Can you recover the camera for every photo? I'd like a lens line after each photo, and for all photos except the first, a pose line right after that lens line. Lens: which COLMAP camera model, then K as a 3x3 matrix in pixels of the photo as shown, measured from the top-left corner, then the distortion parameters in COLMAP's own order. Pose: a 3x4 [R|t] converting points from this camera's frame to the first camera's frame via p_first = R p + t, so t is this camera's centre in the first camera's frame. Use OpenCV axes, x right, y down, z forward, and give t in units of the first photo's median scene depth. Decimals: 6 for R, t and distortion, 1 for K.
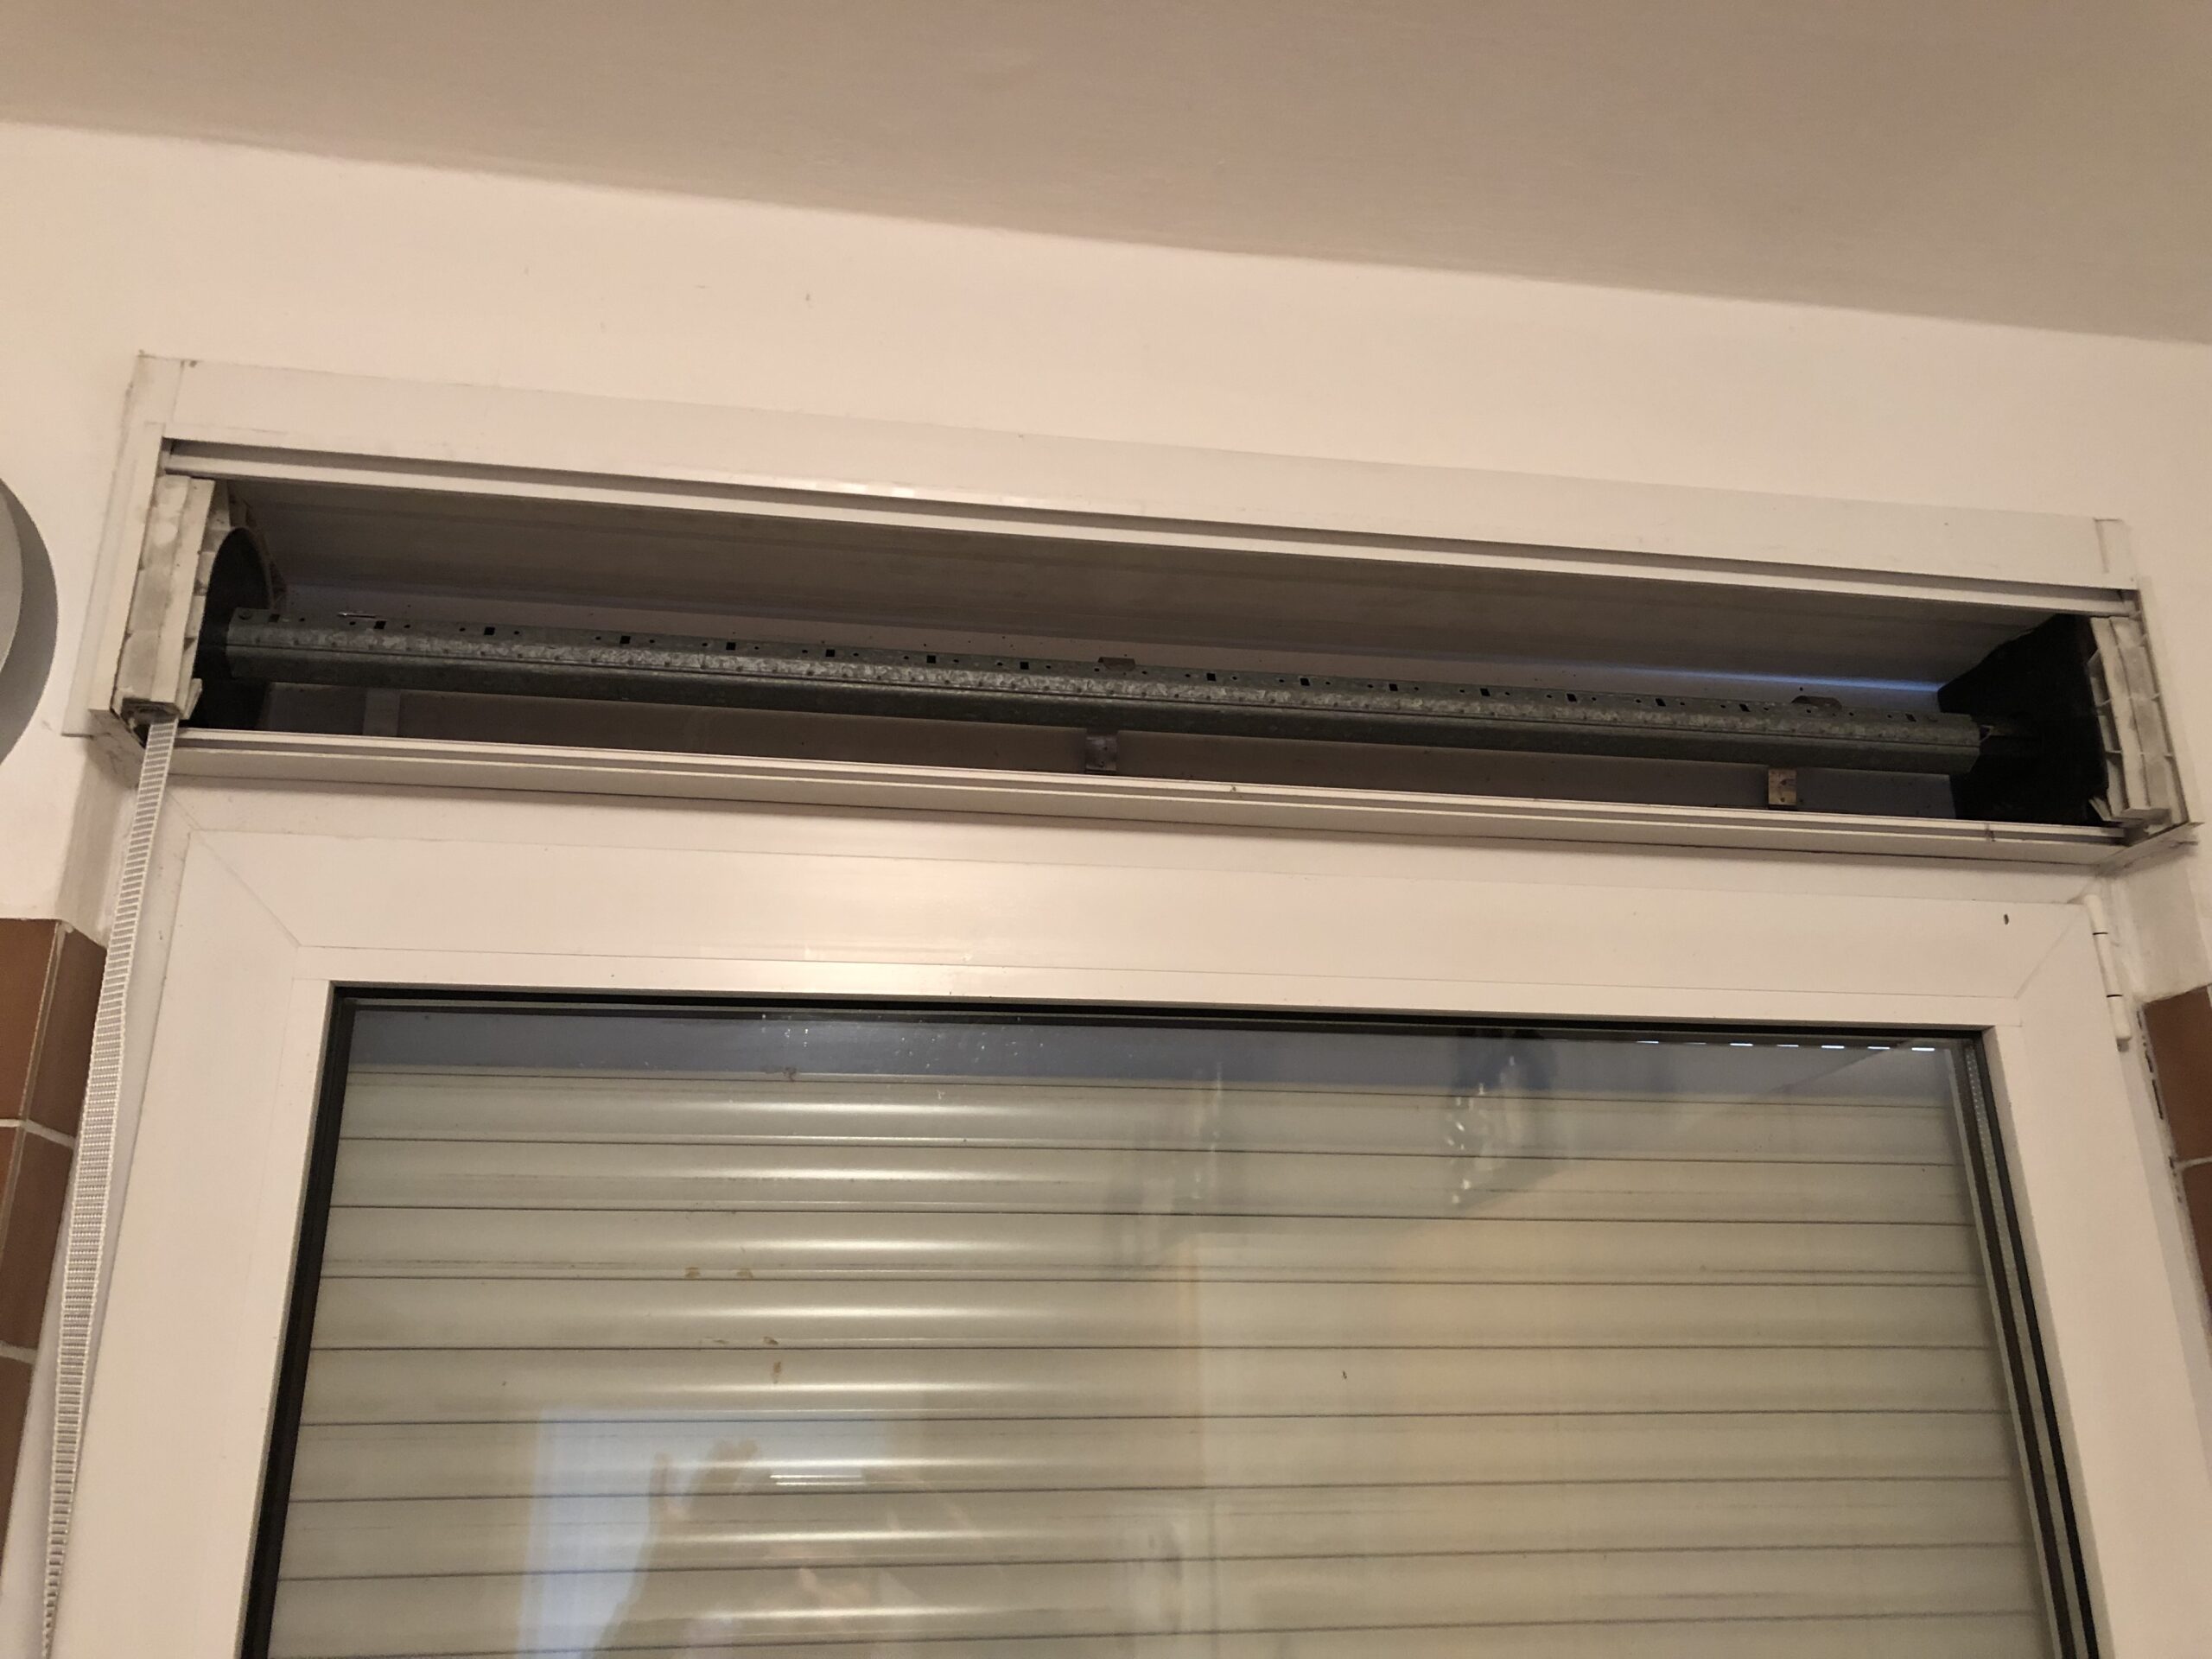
lens RADIAL K [[1780.3, 0, 1109.3], [0, 1780.3, 814.2], [0, 0, 1]] dist [0.022787, -0.007135]
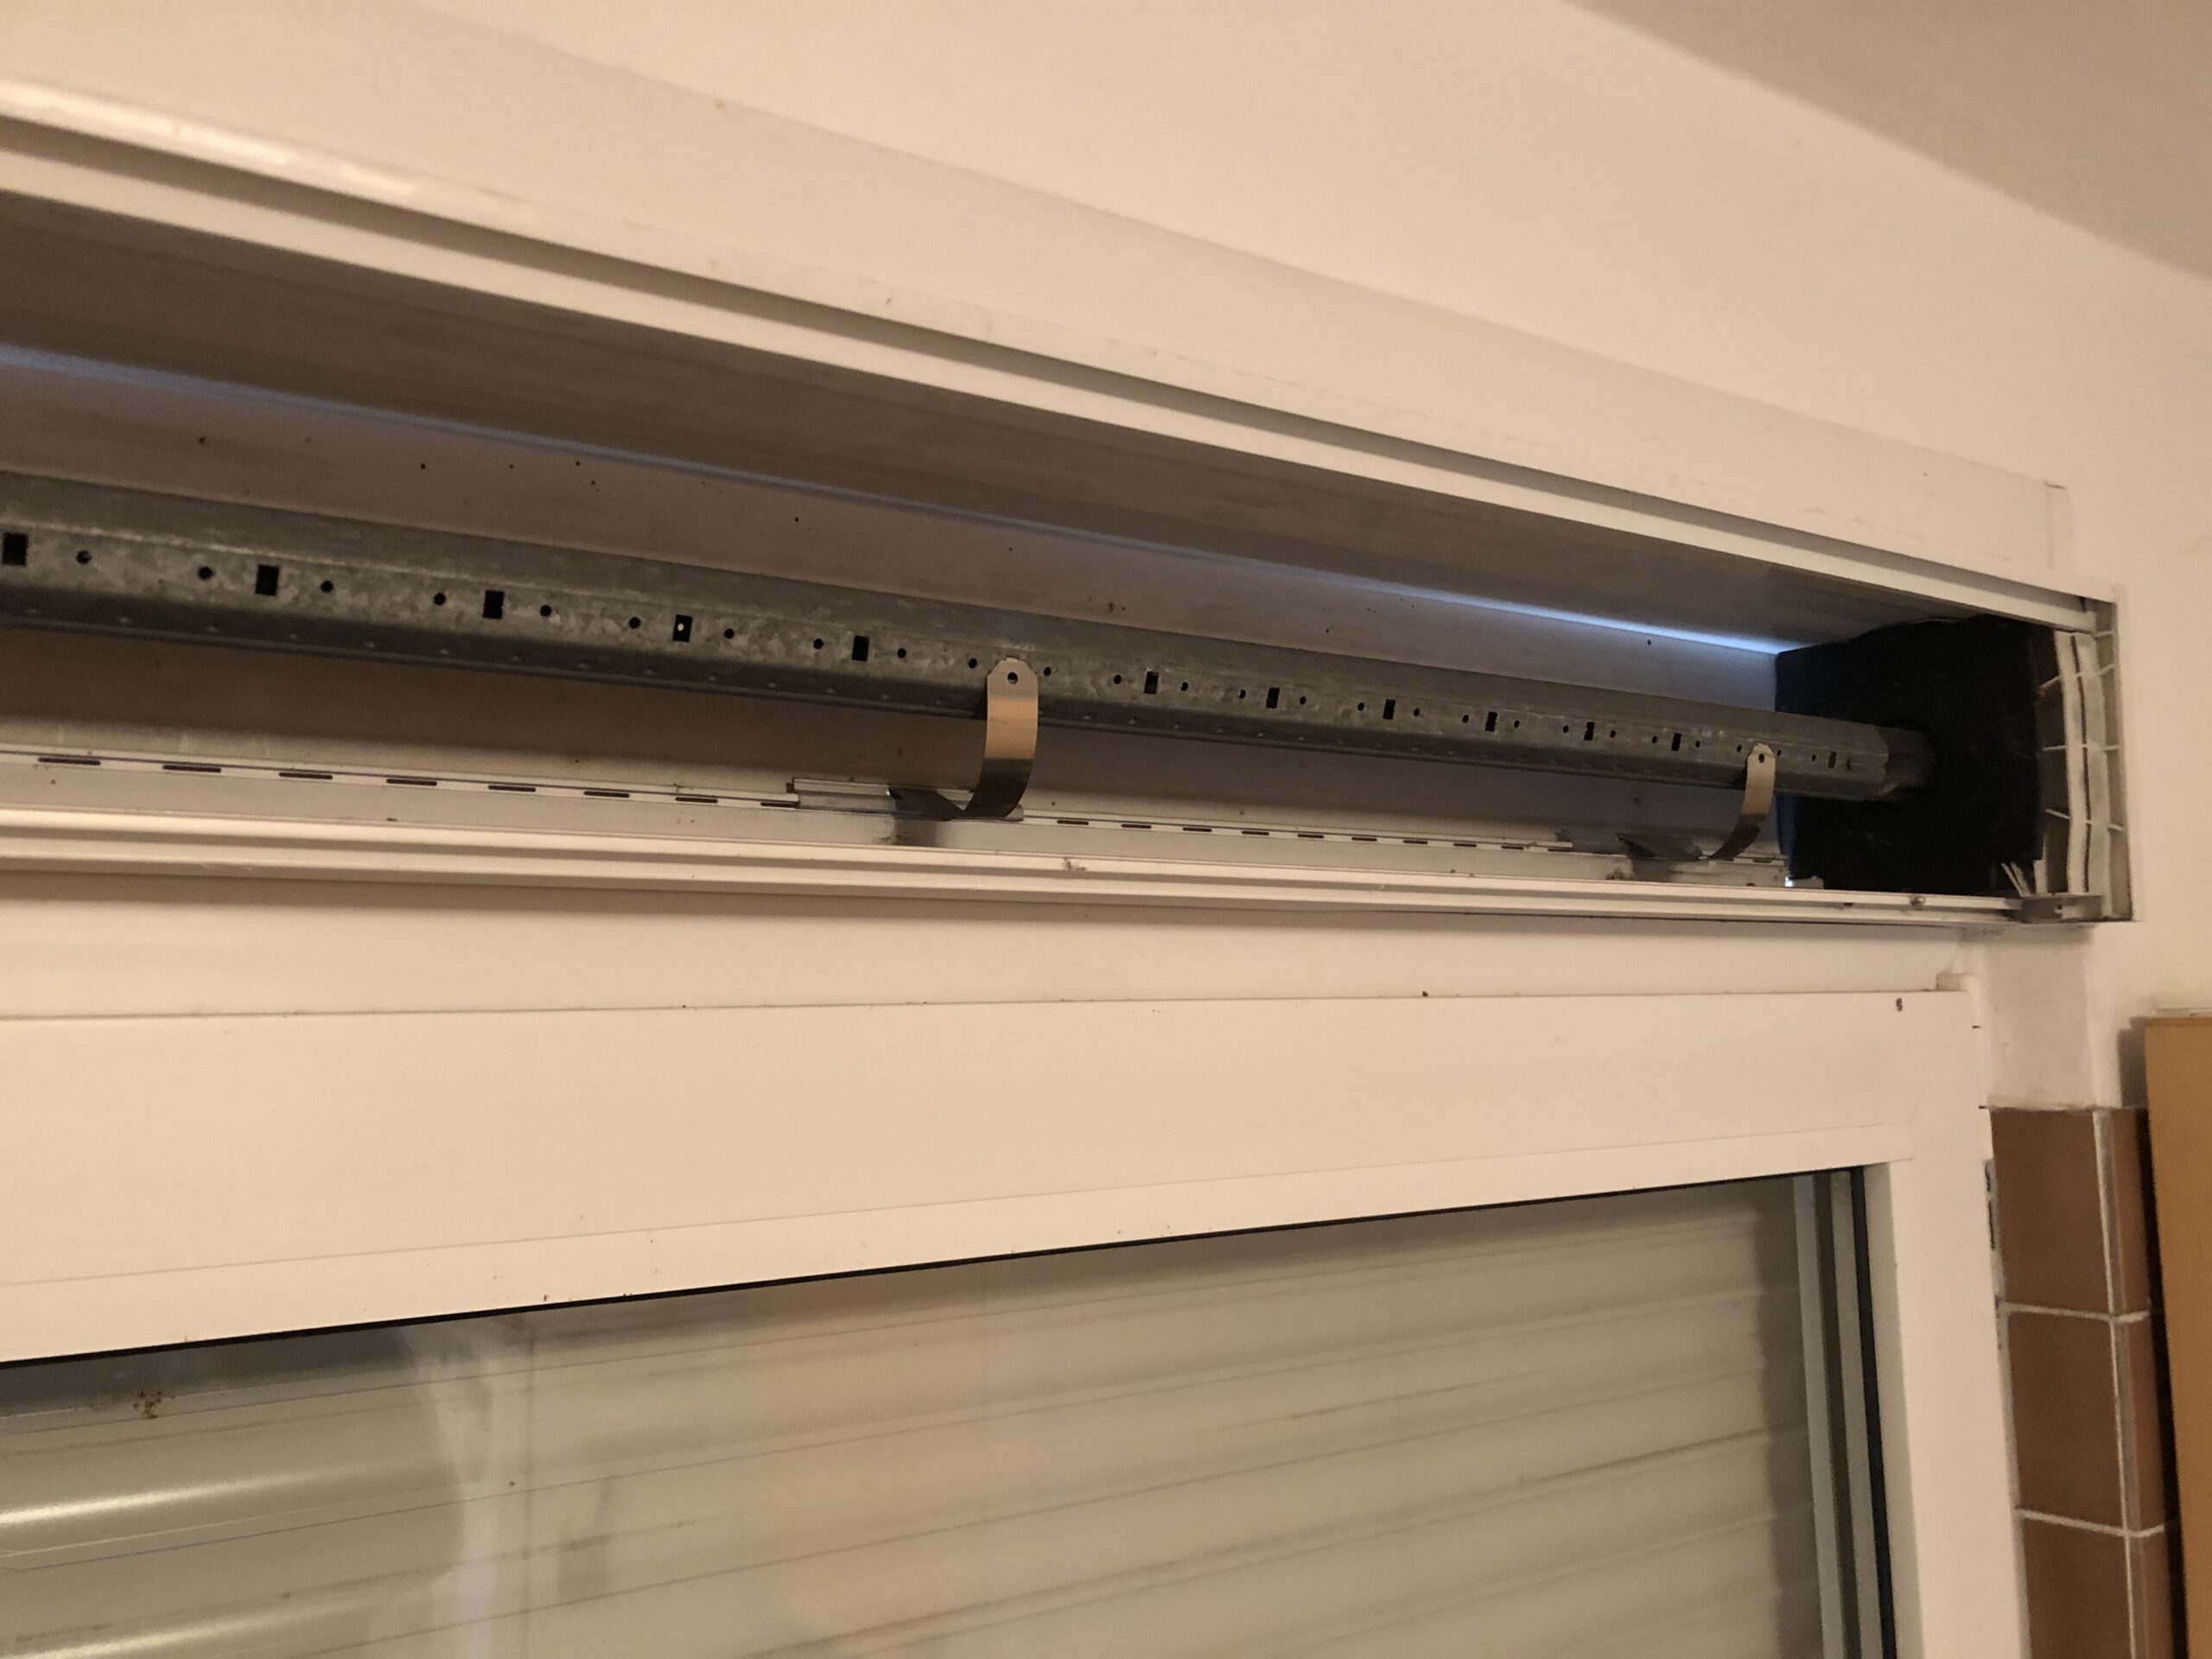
lens RADIAL K [[1780.3, 0, 1104.6], [0, 1780.3, 828.1], [0, 0, 1]] dist [0.022787, -0.007135]
pose [[0.907139, 0.039813, 0.418943, -0.146511], [-0.136535, 0.969507, 0.203505, -0.135983], [-0.398066, -0.241808, 0.884914, 0.491864]]
